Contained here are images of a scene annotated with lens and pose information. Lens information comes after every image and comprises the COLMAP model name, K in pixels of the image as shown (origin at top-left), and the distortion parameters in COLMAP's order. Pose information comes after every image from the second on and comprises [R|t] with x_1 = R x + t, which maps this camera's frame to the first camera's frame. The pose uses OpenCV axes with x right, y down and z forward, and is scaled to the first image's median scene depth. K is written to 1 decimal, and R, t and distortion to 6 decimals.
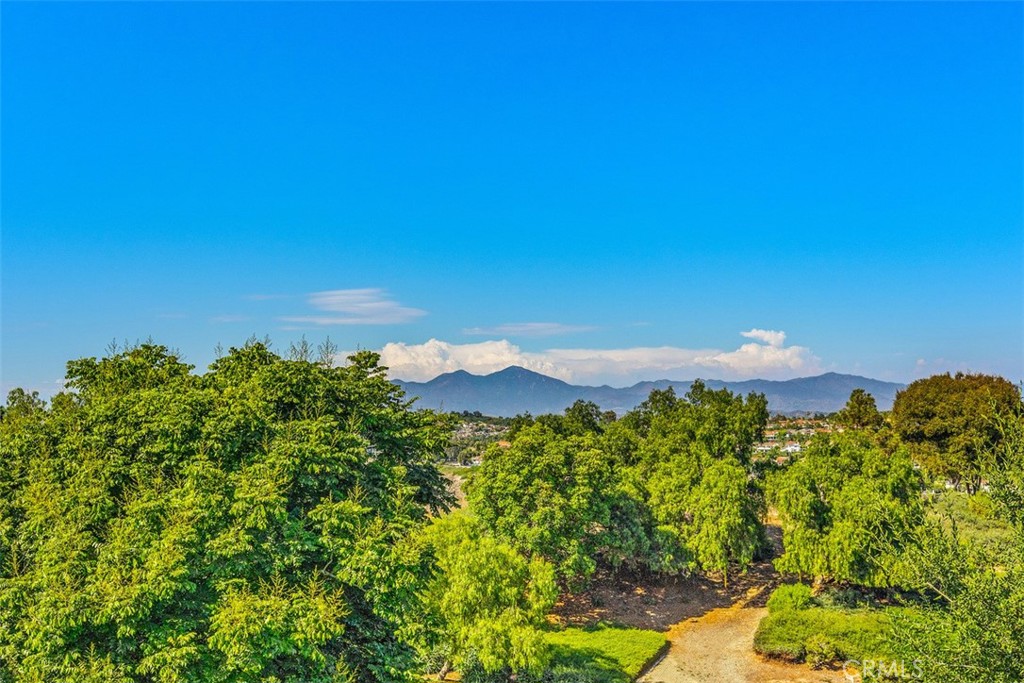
lens RADIAL K [[1030.4, 0, 512.0], [0, 1030.4, 339.0], [0, 0, 1]] dist [-0.062270, 0.000000]
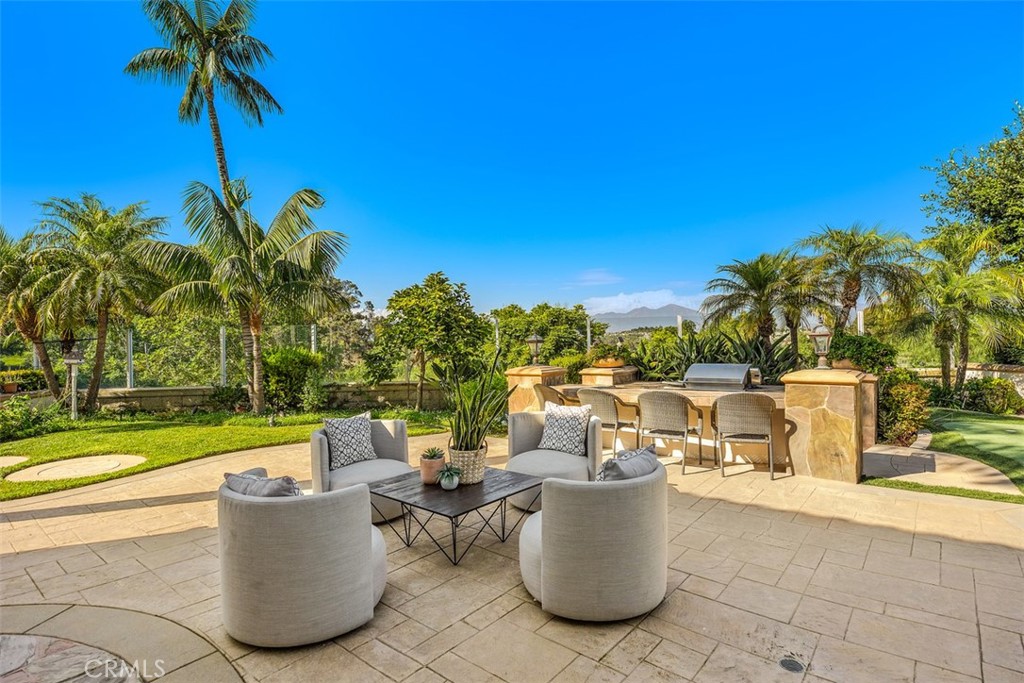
lens RADIAL K [[525.9, 0, 510.1], [0, 525.9, 340.5], [0, 0, 1]] dist [0.000360, -0.000243]
pose [[0.952746, -0.004286, -0.303737, 0.027884], [0.032608, 0.995566, 0.088235, -0.005156], [0.302012, -0.093969, 0.948661, -0.114637]]
